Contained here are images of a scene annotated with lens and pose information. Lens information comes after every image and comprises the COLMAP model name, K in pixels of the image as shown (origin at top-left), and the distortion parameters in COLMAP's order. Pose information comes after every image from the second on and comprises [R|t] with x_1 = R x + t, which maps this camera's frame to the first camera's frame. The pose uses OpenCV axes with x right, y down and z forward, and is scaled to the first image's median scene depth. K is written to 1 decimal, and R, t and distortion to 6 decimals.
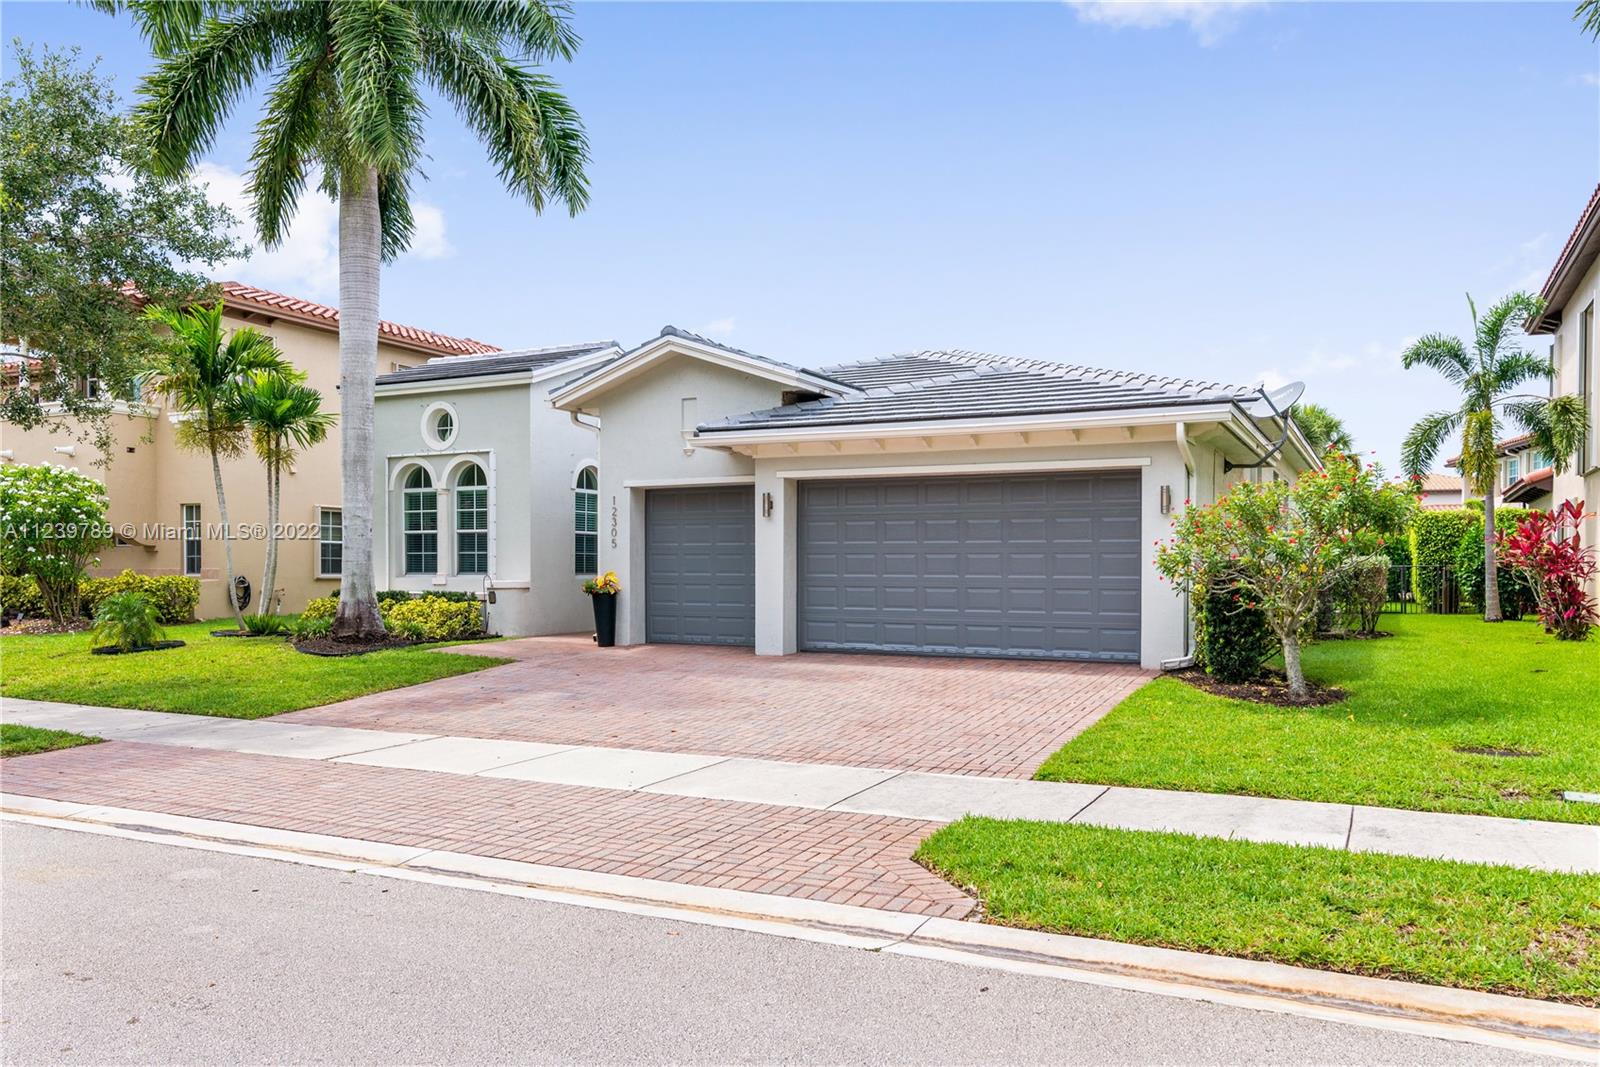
lens RADIAL K [[1204.0, 0, 798.7], [0, 1204.0, 540.6], [0, 0, 1]] dist [-0.004609, -0.000473]
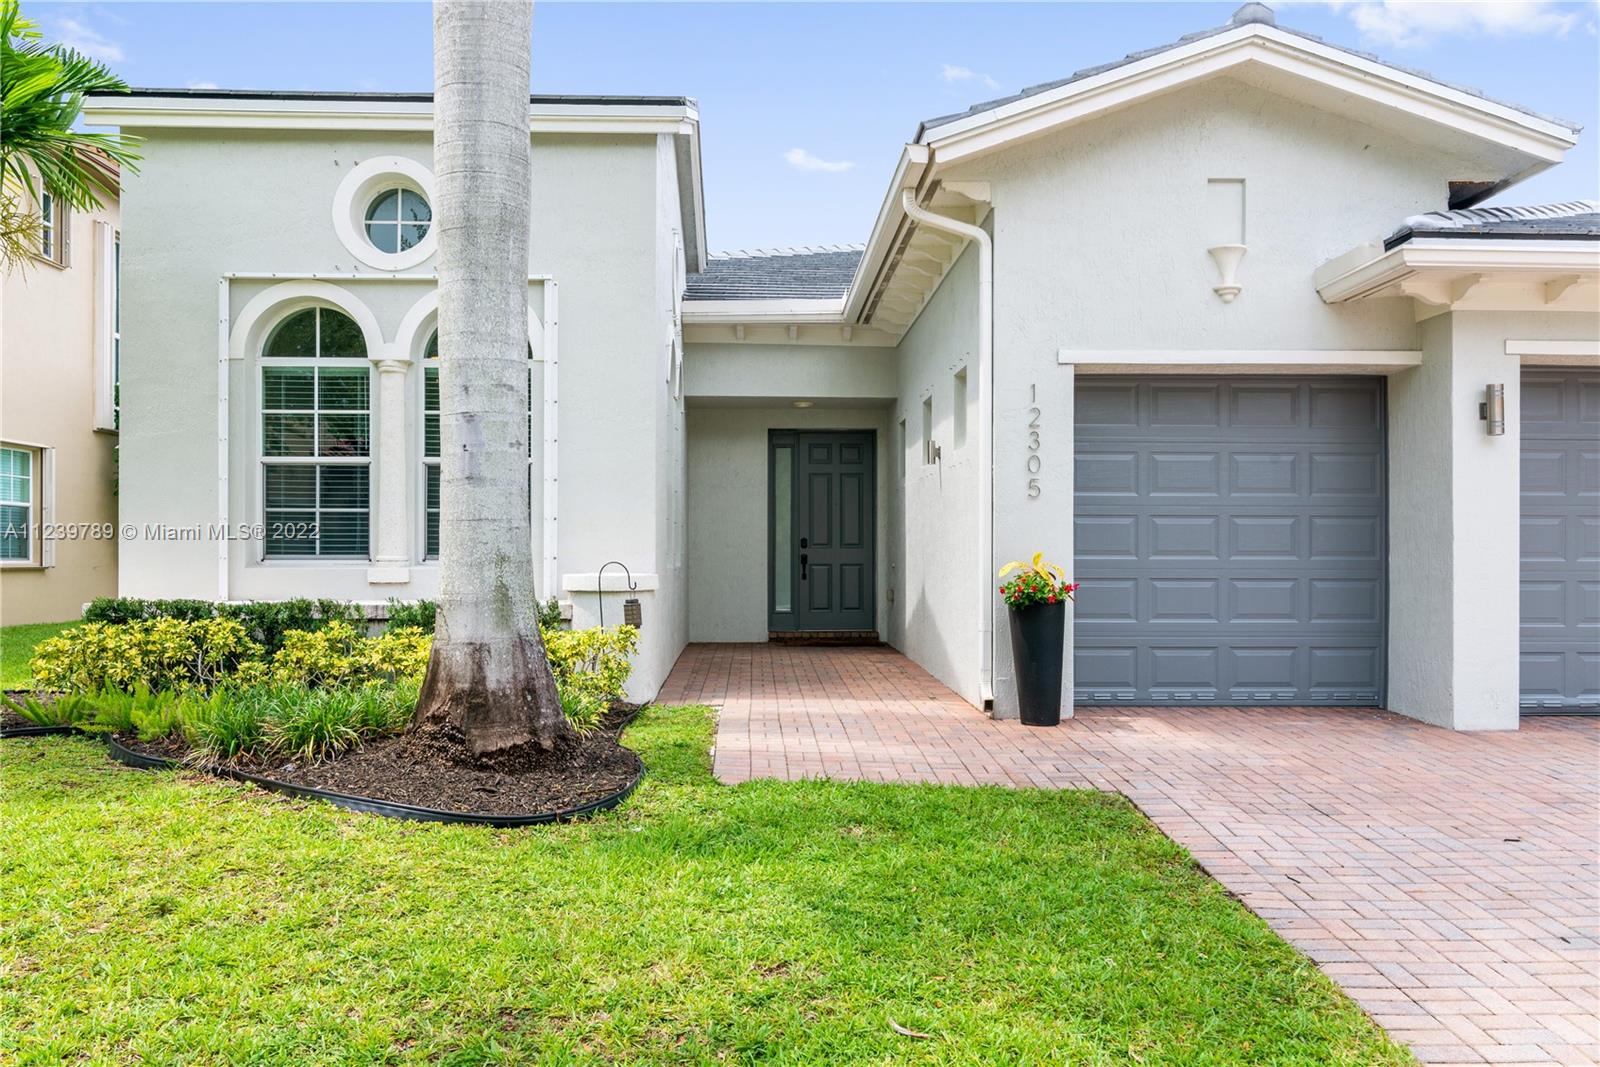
lens RADIAL K [[1237.3, 0, 800.9], [0, 1237.3, 533.4], [0, 0, 1]] dist [-0.014897, -0.002787]
pose [[0.880897, 0.008218, 0.473237, -0.460169], [-0.012427, 0.999906, 0.005769, 0.017775], [-0.473145, -0.010963, 0.880916, 0.660084]]
